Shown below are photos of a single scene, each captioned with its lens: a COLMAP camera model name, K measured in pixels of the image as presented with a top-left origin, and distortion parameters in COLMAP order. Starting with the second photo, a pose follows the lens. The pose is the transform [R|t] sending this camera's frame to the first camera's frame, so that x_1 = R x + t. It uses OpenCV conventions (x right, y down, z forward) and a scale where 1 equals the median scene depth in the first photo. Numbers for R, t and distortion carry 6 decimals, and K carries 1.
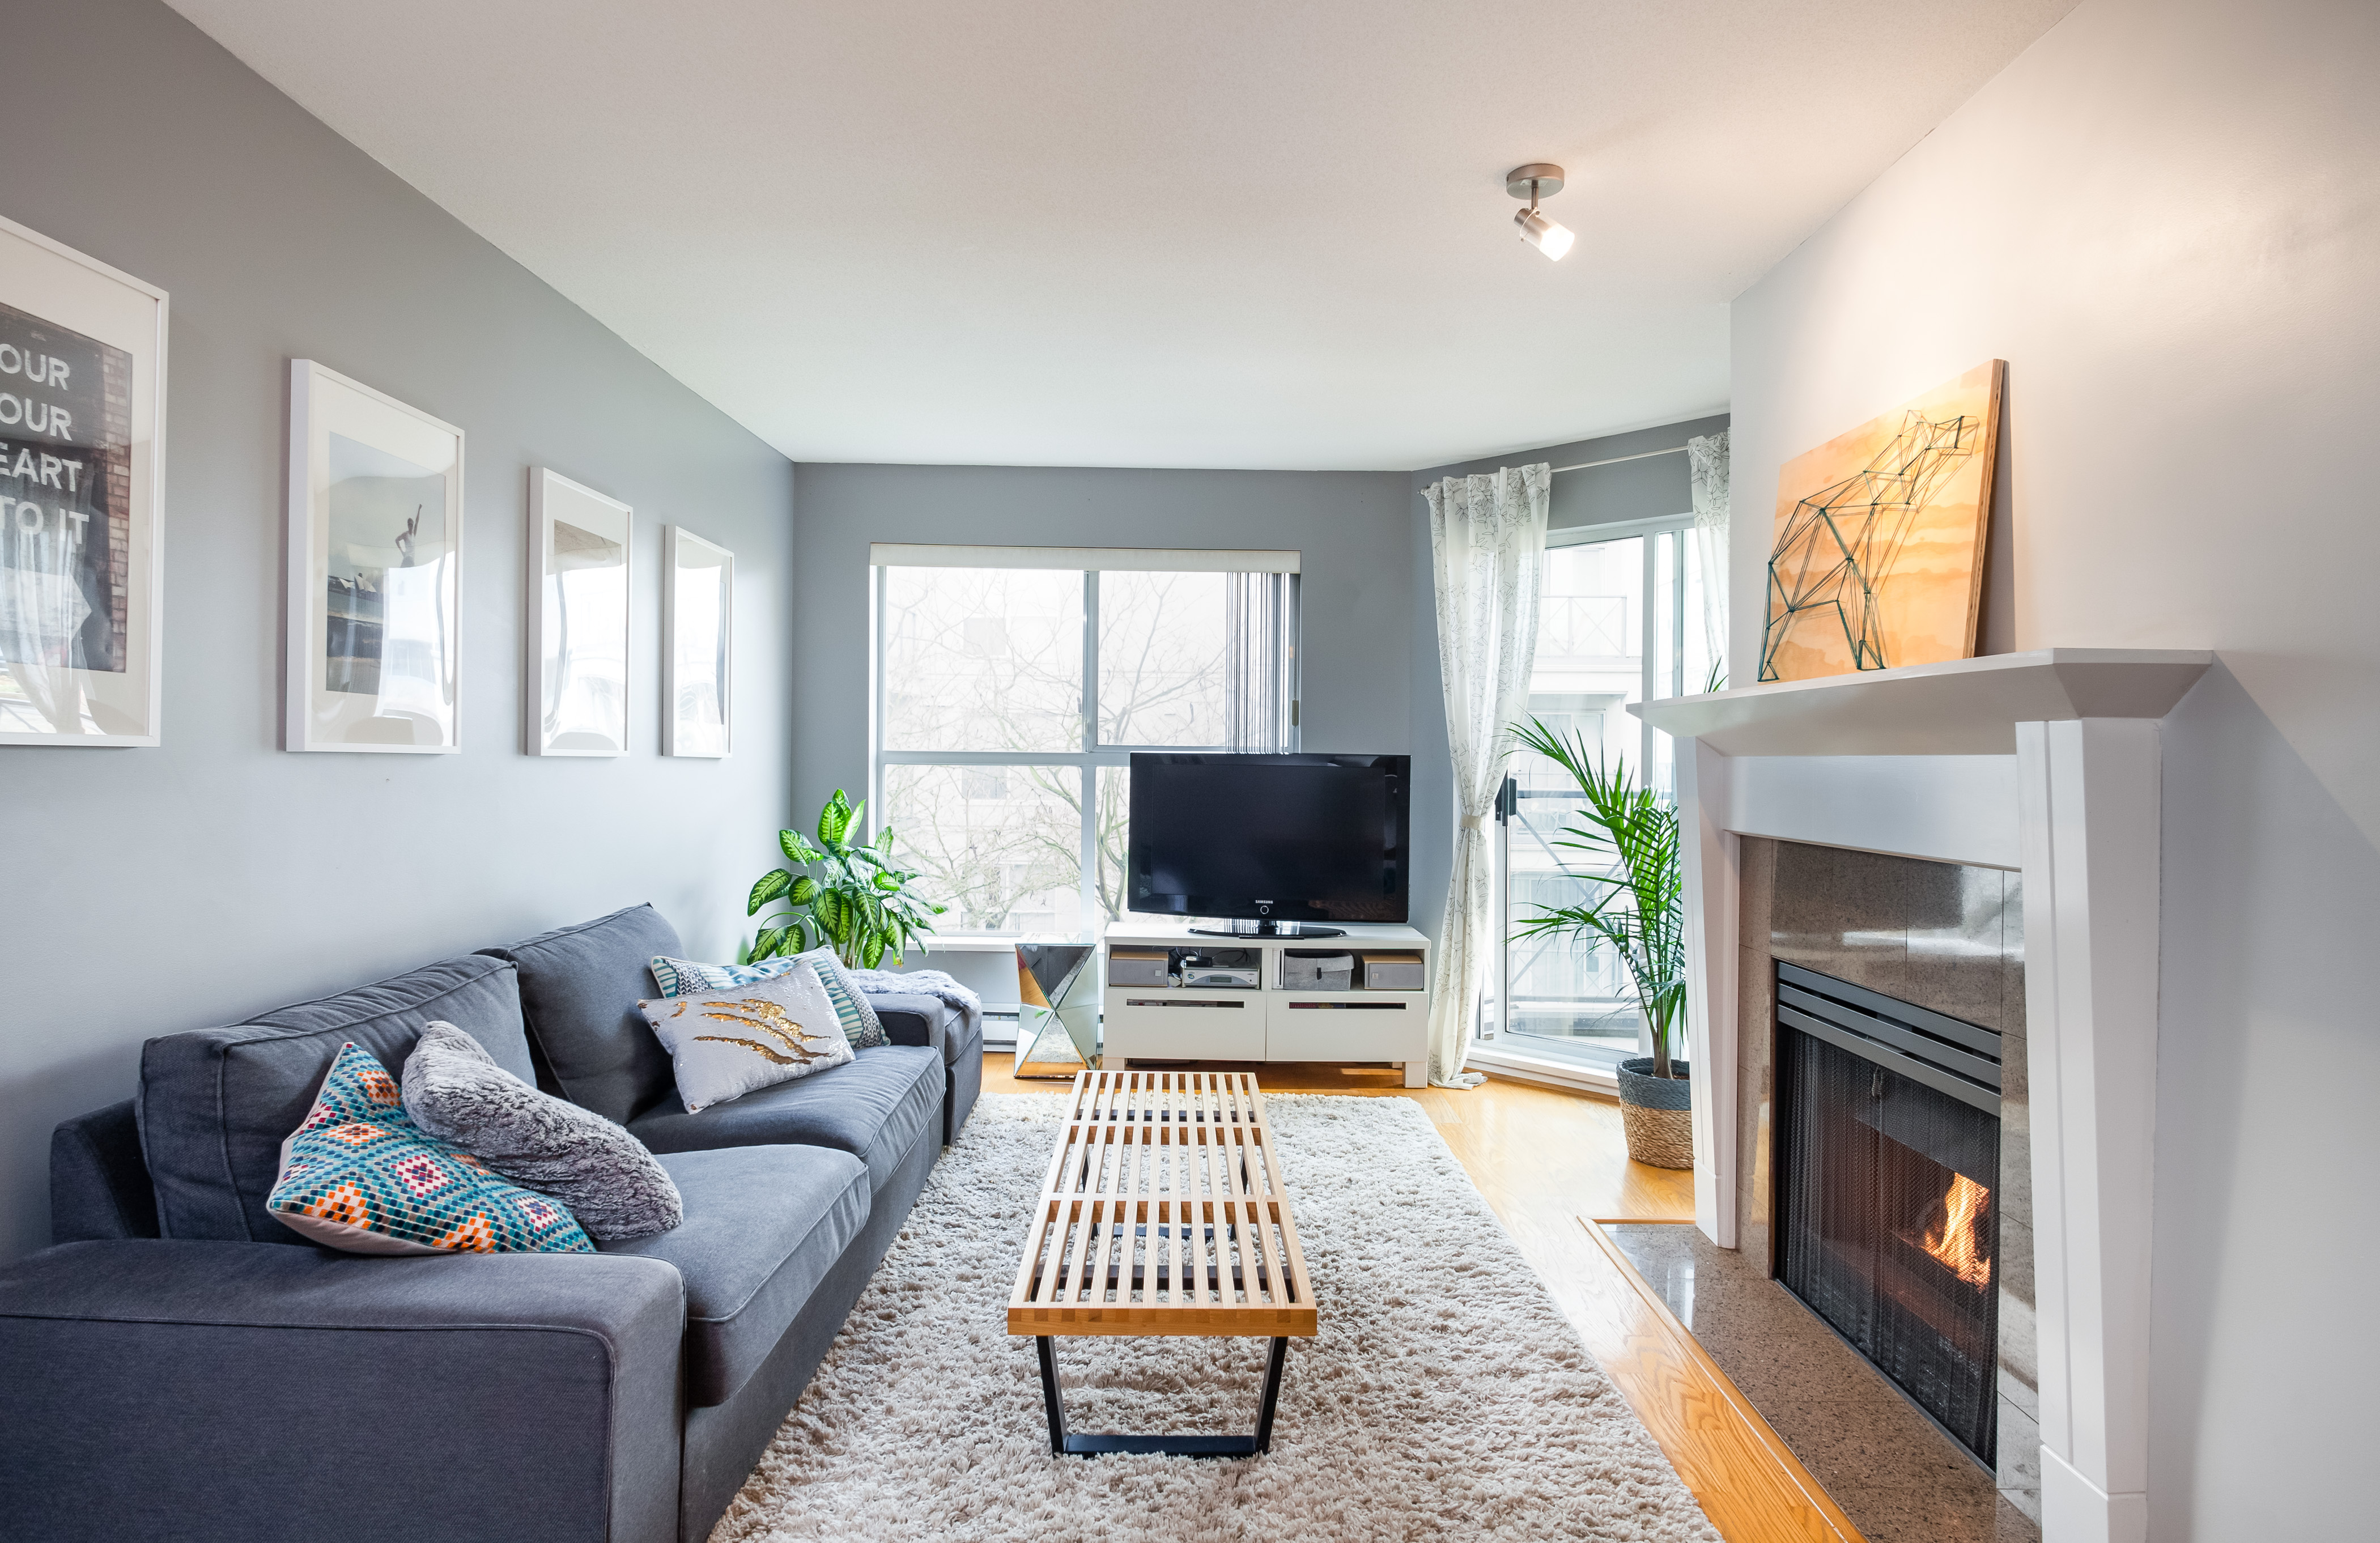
lens RADIAL K [[1329.6, 0, 1192.6], [0, 1329.6, 759.9], [0, 0, 1]] dist [-0.001004, -0.002676]
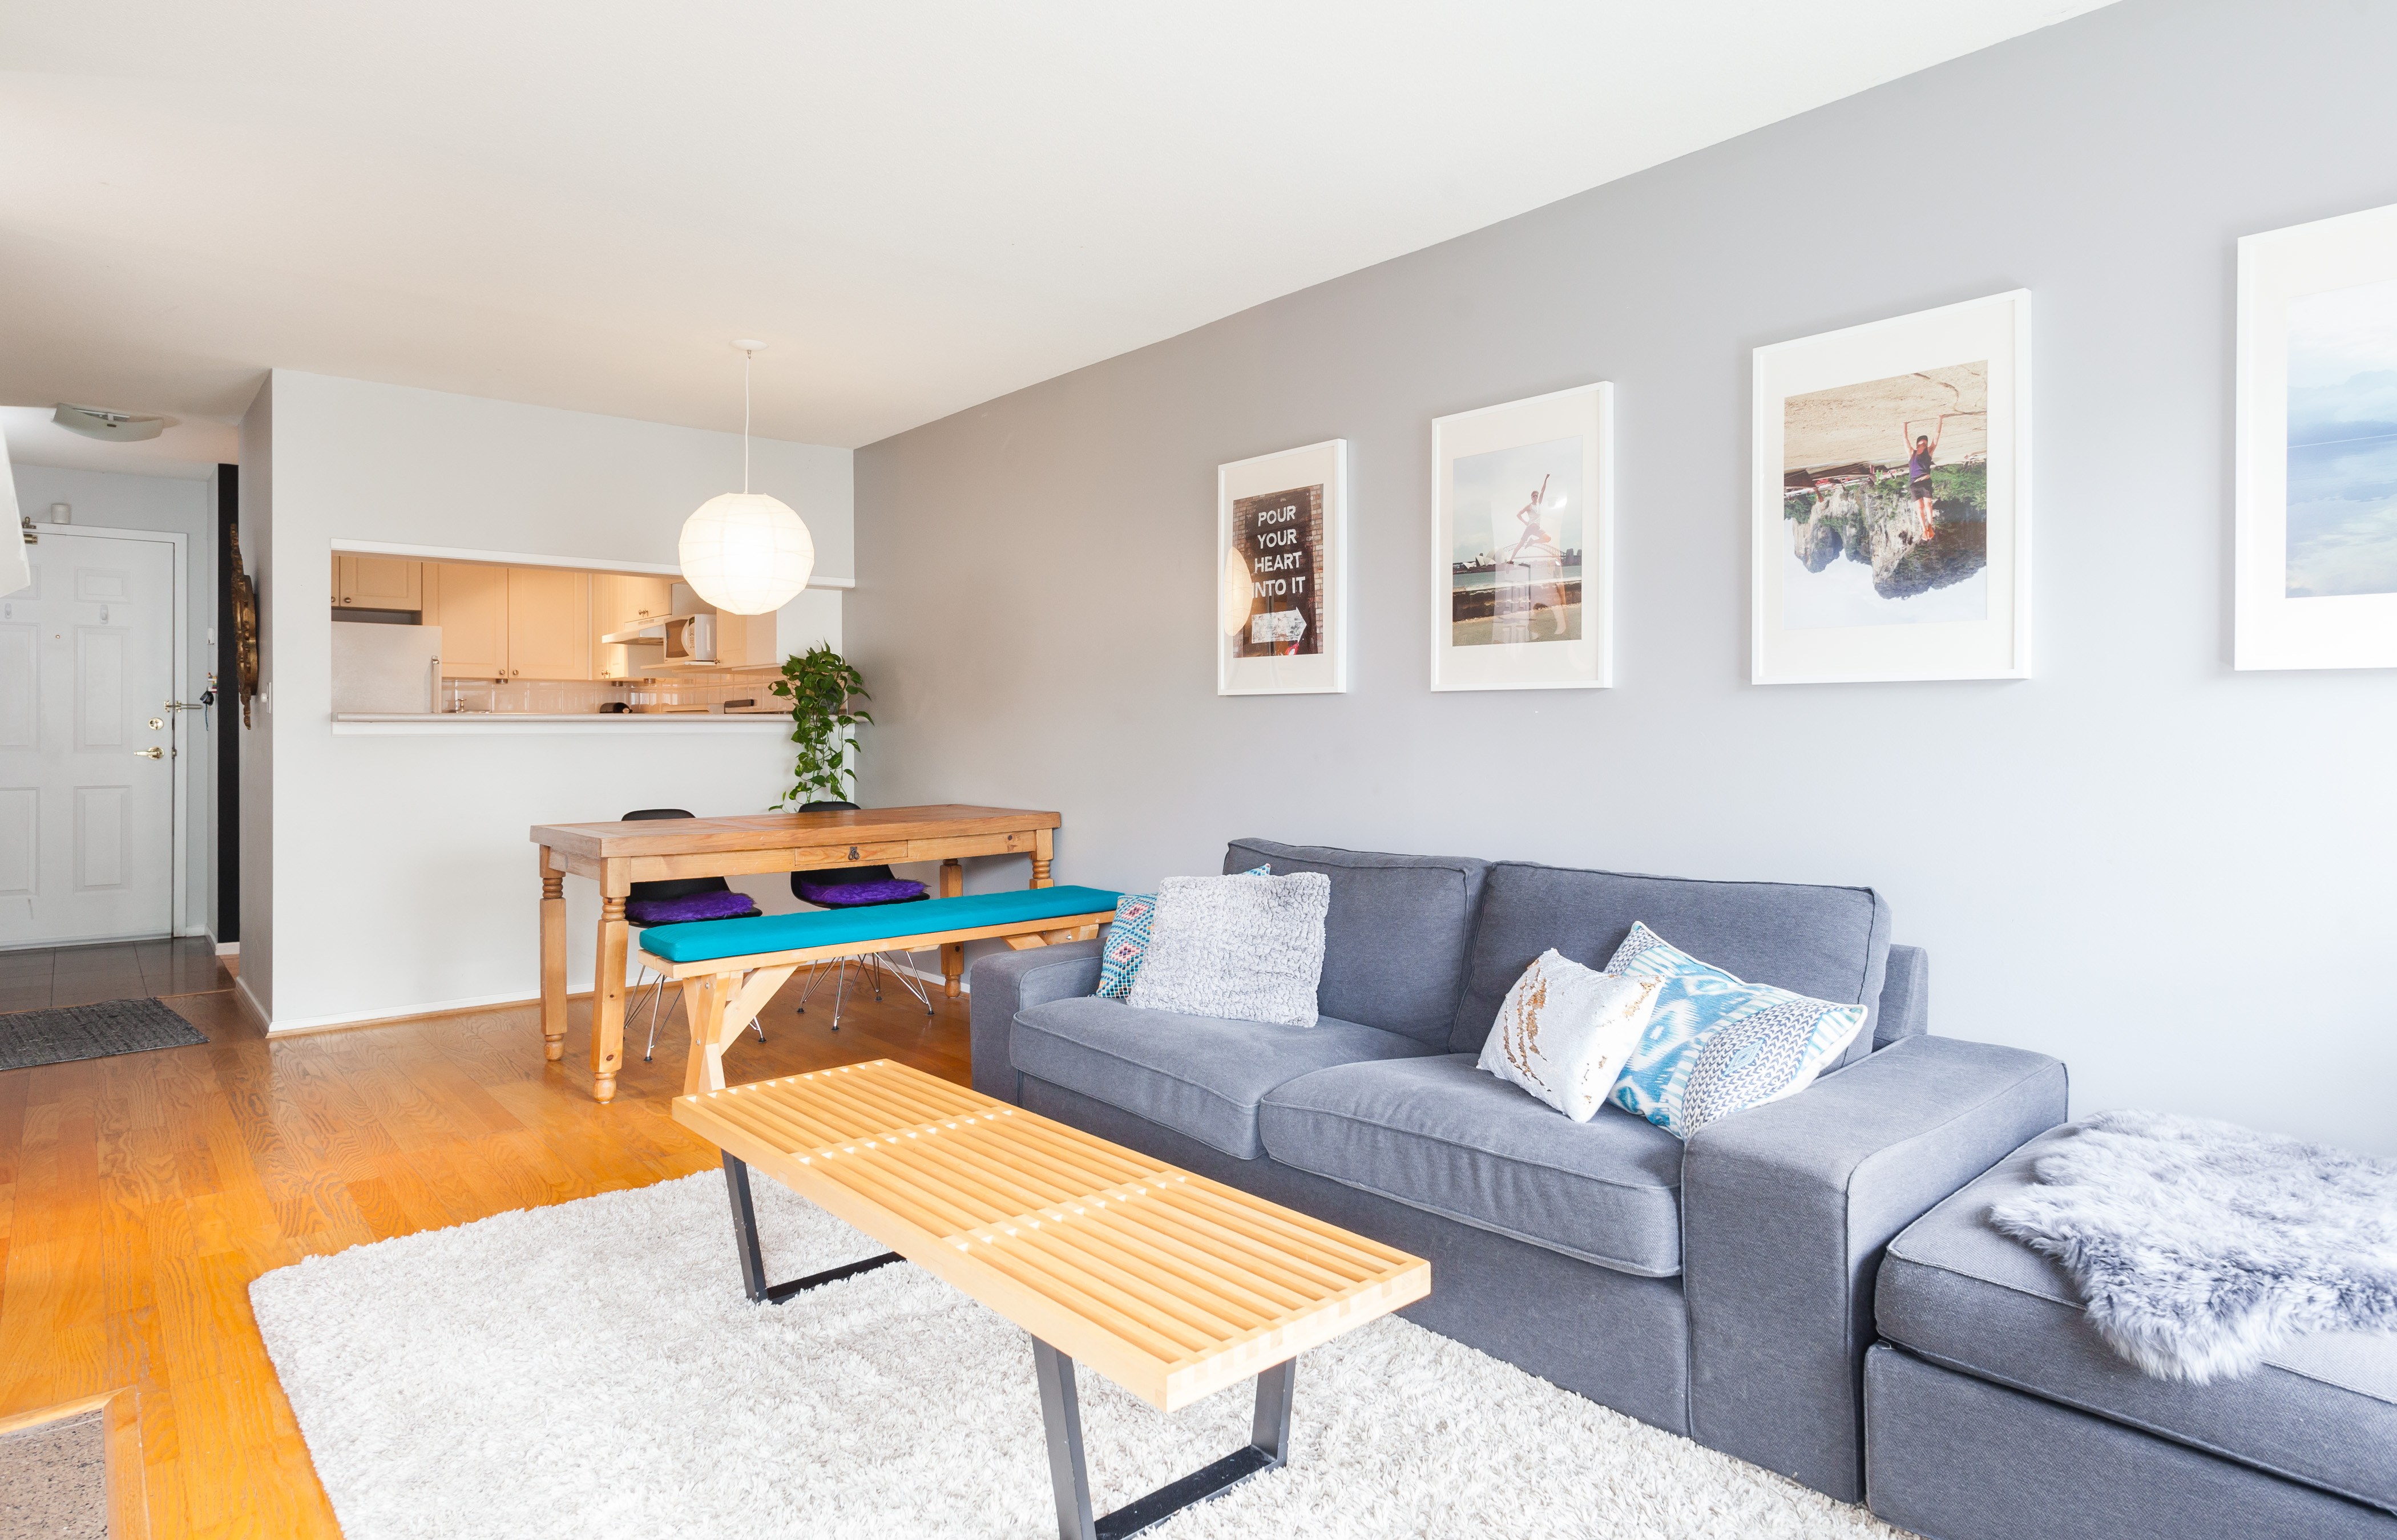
lens RADIAL K [[1329.3, 0, 1207.3], [0, 1329.3, 727.9], [0, 0, 1]] dist [0.003495, -0.000691]
pose [[-0.757674, -0.008582, -0.652576, 0.295679], [-0.005667, 0.999962, -0.006571, 0.028691], [0.652608, -0.001281, -0.757694, 1.250221]]
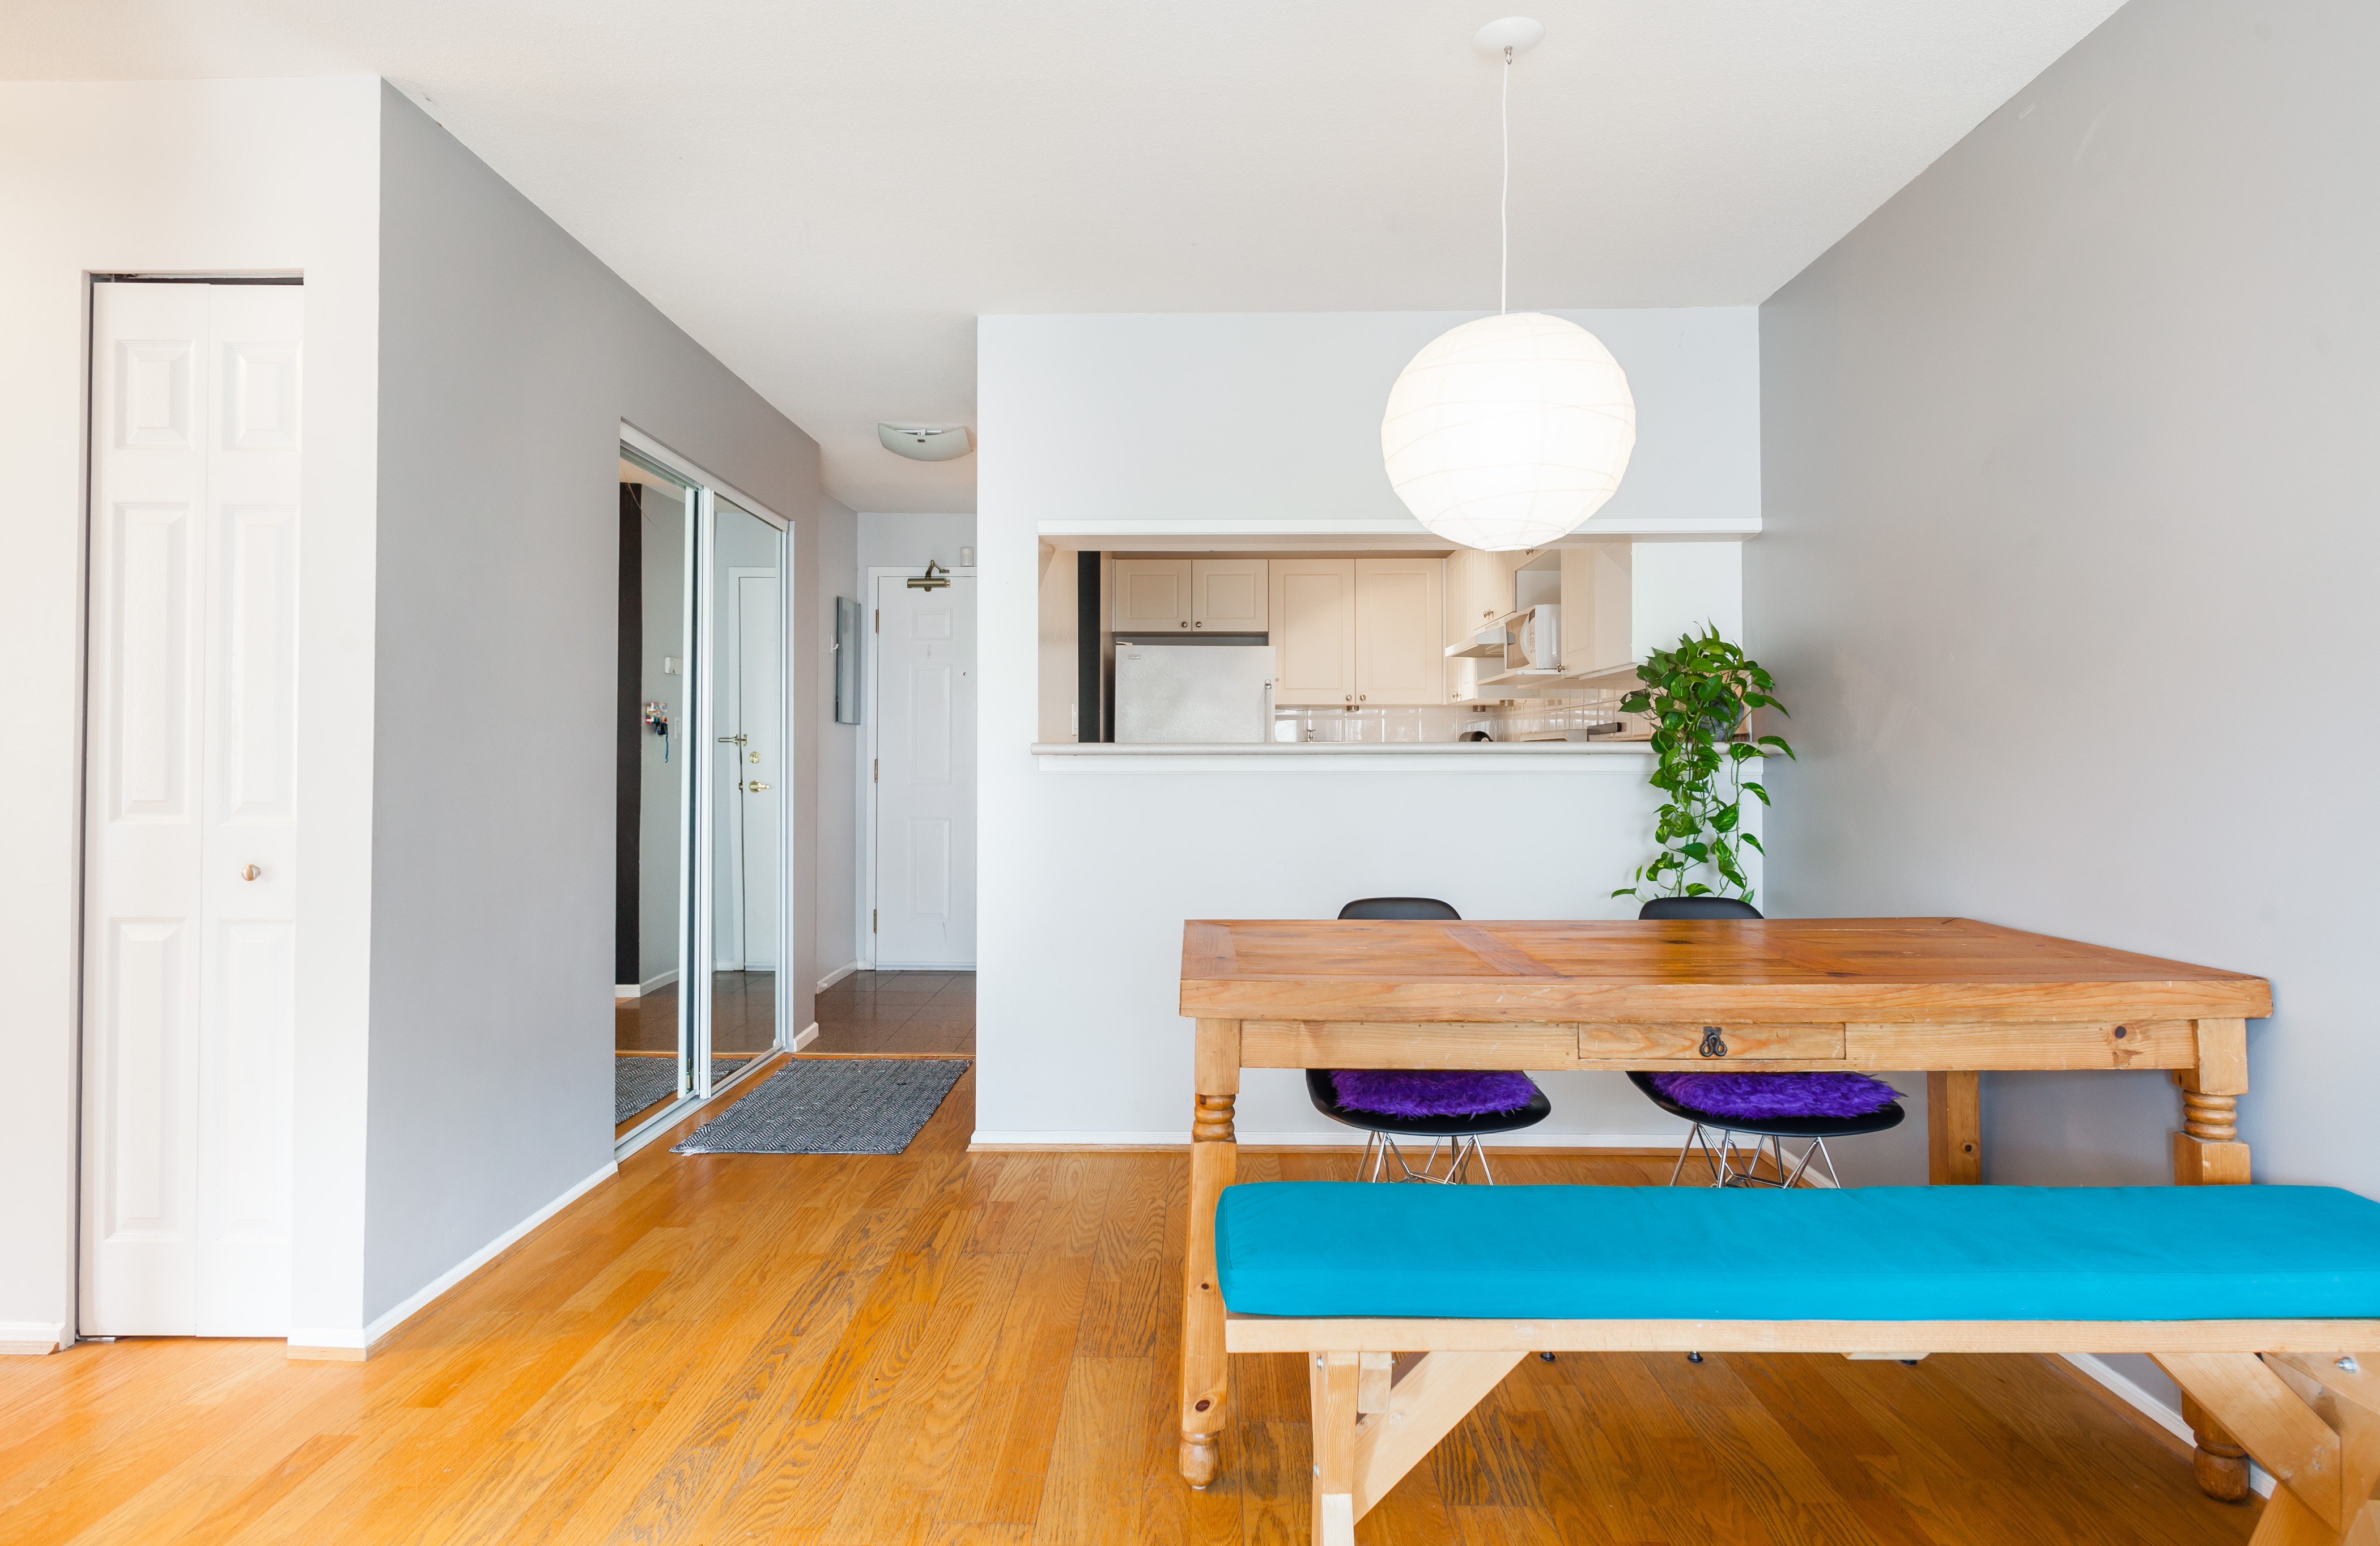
lens RADIAL K [[1260.6, 0, 1176.0], [0, 1260.6, 744.2], [0, 0, 1]] dist [0.001725, -0.000363]
pose [[-0.999729, -0.010349, 0.020830, -0.024382], [-0.010629, 0.999854, -0.013355, 0.022803], [-0.020689, -0.013573, -0.999694, 0.677155]]
